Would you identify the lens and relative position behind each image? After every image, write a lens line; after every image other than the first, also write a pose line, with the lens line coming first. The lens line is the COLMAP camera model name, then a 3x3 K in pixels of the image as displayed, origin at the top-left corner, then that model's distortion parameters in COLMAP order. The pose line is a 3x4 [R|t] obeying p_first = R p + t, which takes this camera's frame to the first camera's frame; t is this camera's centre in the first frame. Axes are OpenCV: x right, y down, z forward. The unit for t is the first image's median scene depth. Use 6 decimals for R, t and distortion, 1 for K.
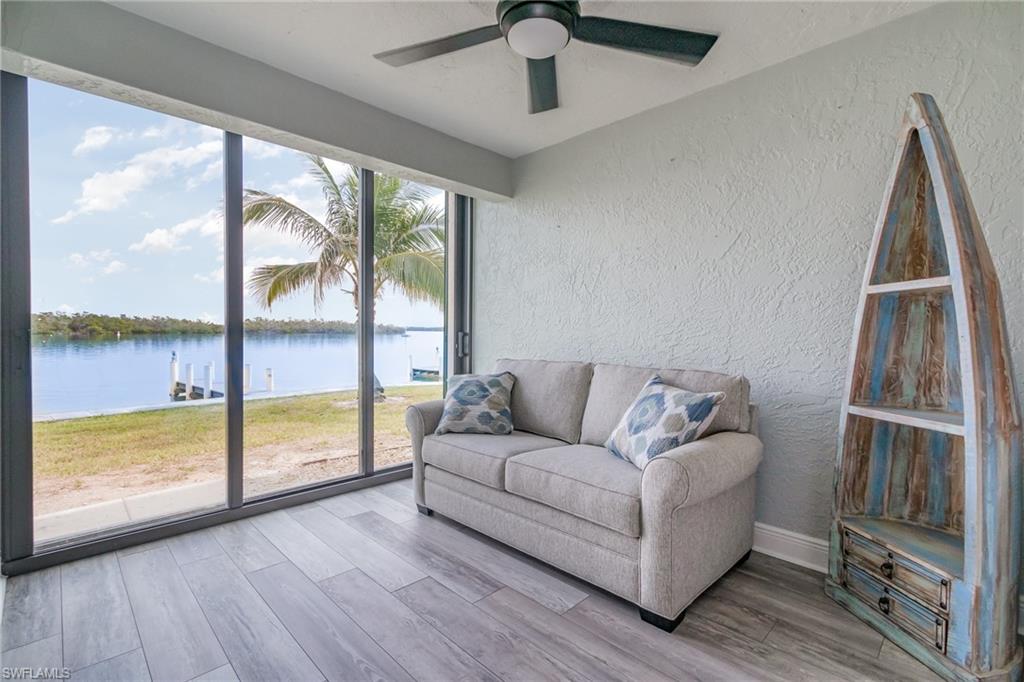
lens RADIAL K [[466.9, 0, 512.9], [0, 466.9, 336.5], [0, 0, 1]] dist [-0.000376, -0.000758]
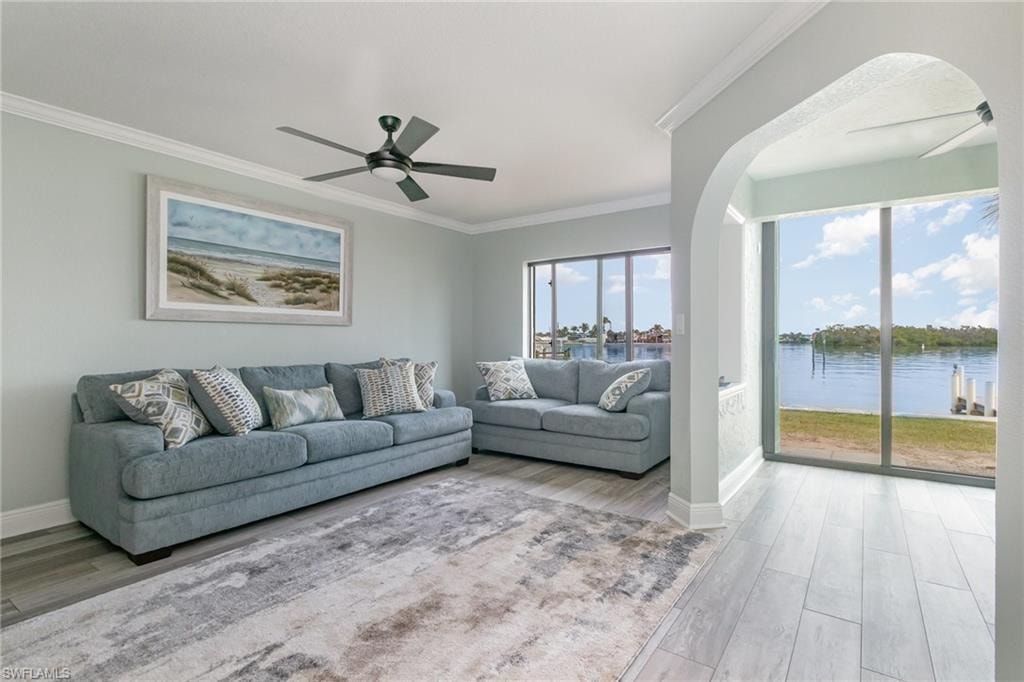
lens RADIAL K [[502.6, 0, 515.1], [0, 502.6, 339.7], [0, 0, 1]] dist [-0.001036, -0.000287]
pose [[0.177995, -0.004527, -0.984021, 0.128985], [-0.013211, 0.999888, -0.006989, 0.000301], [0.983943, 0.014244, 0.177915, -0.071345]]
